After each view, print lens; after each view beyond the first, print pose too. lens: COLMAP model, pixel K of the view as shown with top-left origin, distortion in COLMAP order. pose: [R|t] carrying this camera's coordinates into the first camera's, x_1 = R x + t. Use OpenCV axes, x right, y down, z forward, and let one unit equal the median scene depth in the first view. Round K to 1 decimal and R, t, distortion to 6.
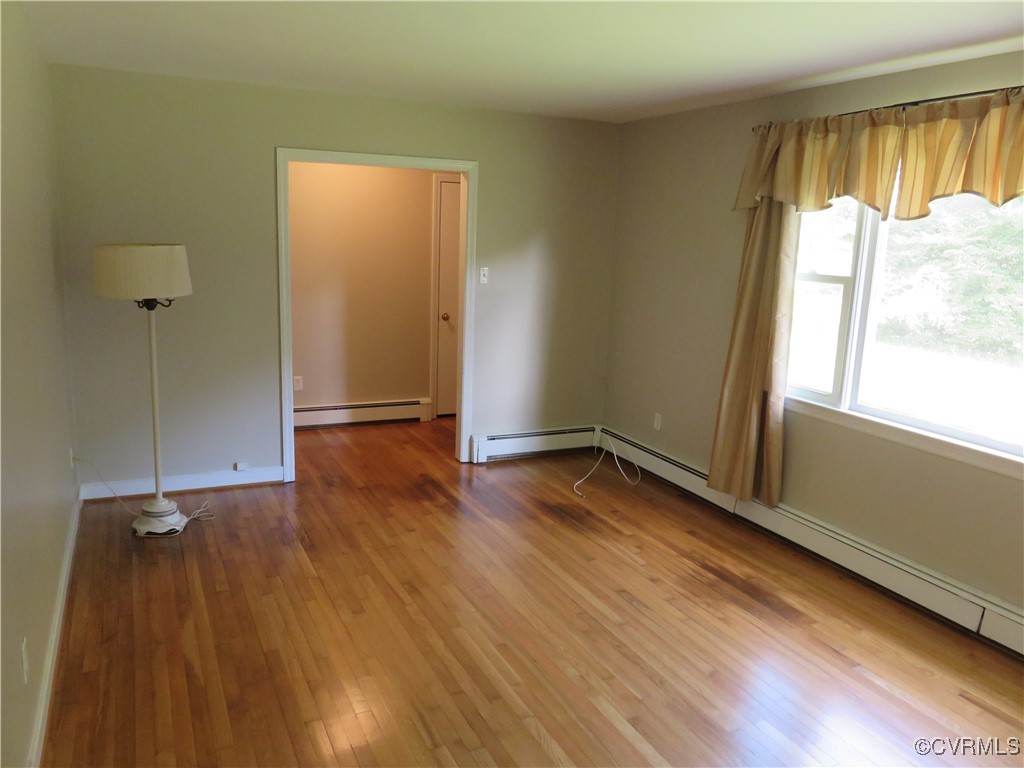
lens RADIAL K [[768.9, 0, 512.0], [0, 768.9, 384.0], [0, 0, 1]] dist [-0.009038, 0.001574]
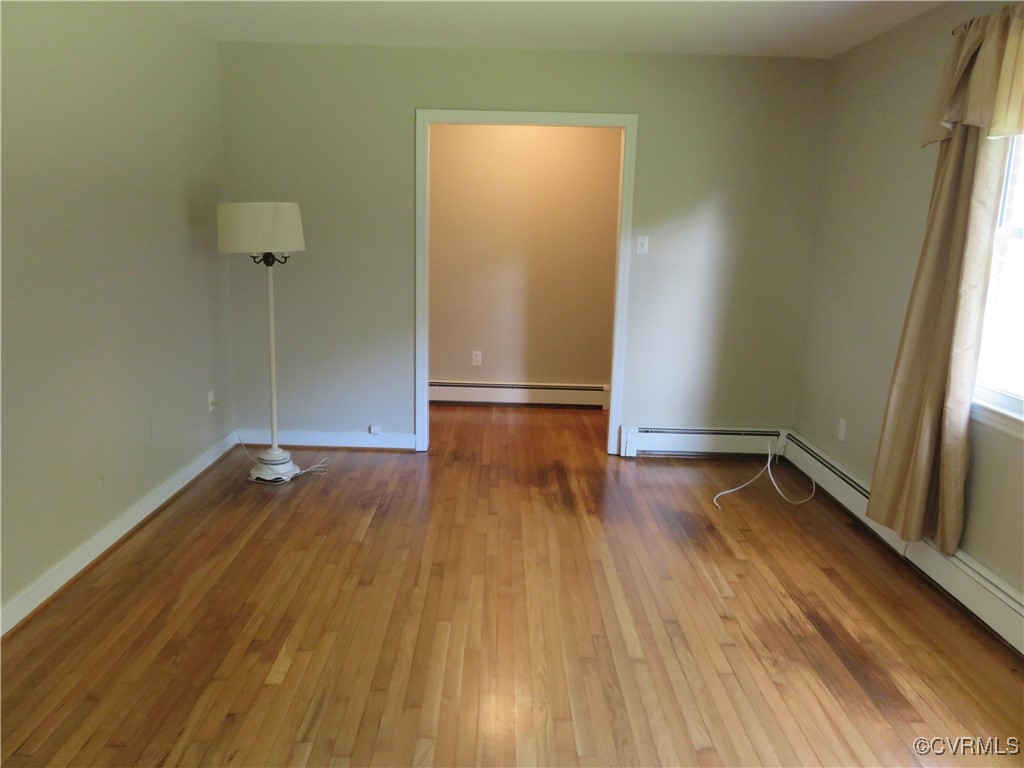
lens RADIAL K [[771.6, 0, 511.2], [0, 771.6, 380.4], [0, 0, 1]] dist [-0.008763, 0.001202]
pose [[0.905377, 0.074147, -0.418085, 0.265261], [-0.077863, 0.996930, 0.008189, 0.023625], [0.417409, 0.025139, 0.908371, 0.174373]]
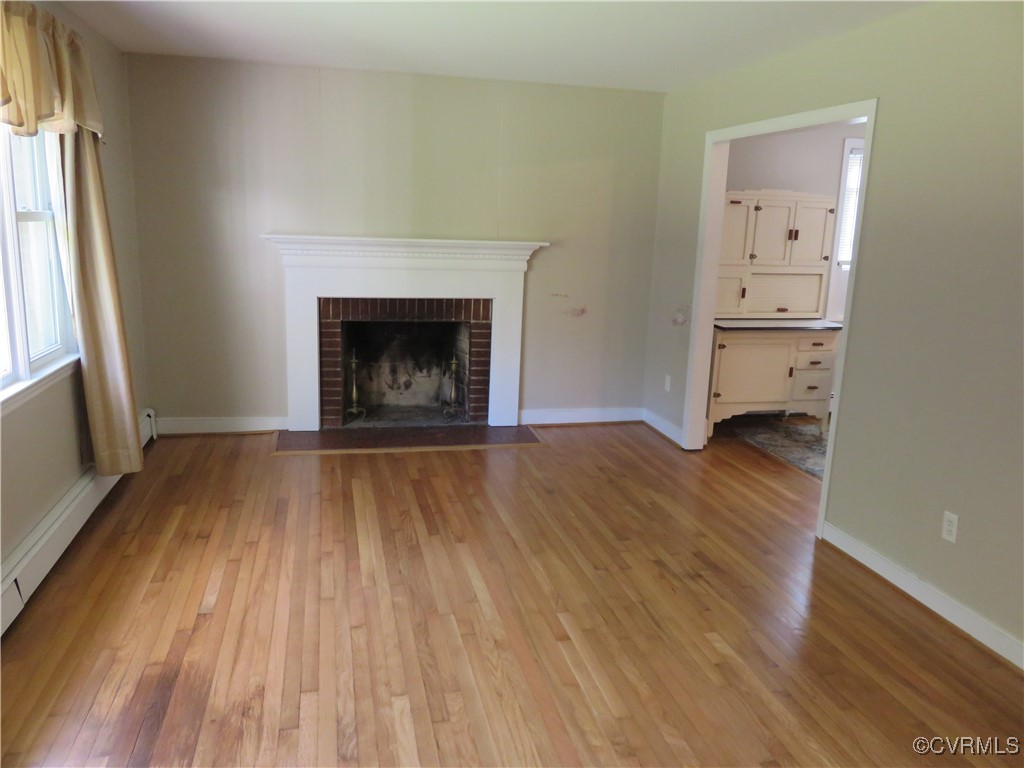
lens RADIAL K [[771.6, 0, 511.2], [0, 771.6, 380.4], [0, 0, 1]] dist [-0.008763, 0.001202]
pose [[-0.972560, -0.116644, 0.201299, -0.060151], [-0.027138, 0.916207, 0.399785, -0.212950], [-0.231064, 0.383352, -0.894232, 1.206245]]
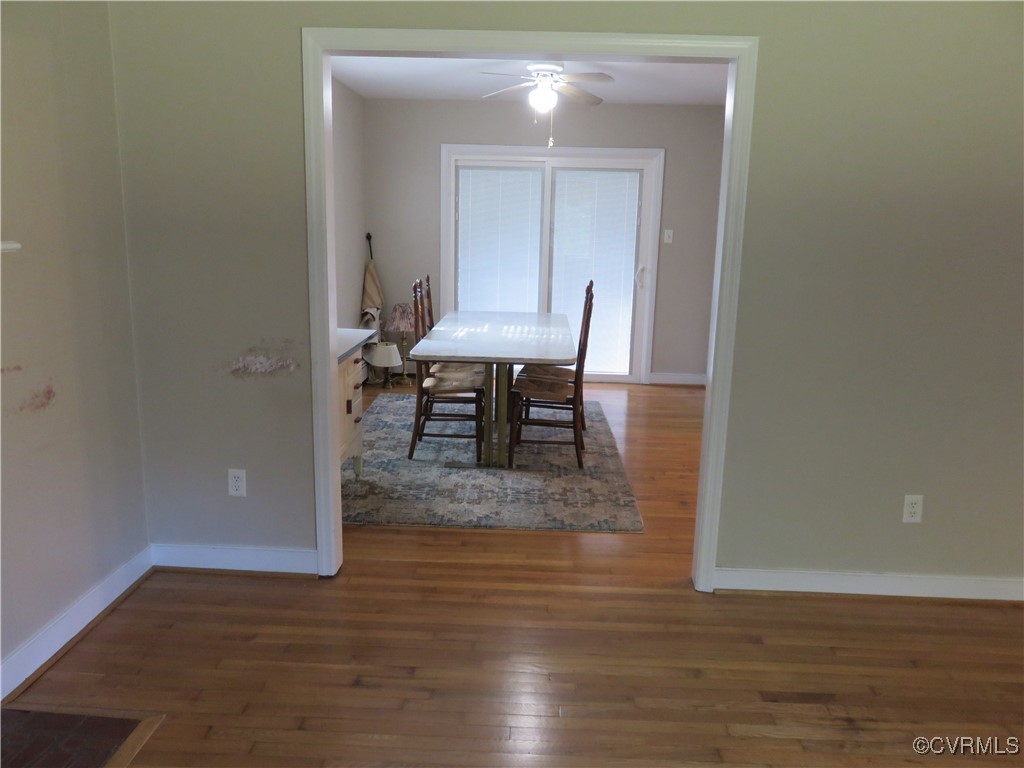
lens RADIAL K [[766.7, 0, 515.5], [0, 766.7, 380.1], [0, 0, 1]] dist [-0.013709, -0.002988]
pose [[-0.473937, 0.126858, -0.871373, 0.440388], [-0.217032, 0.942212, 0.255214, -0.023880], [0.853394, 0.310071, -0.419016, 0.468859]]
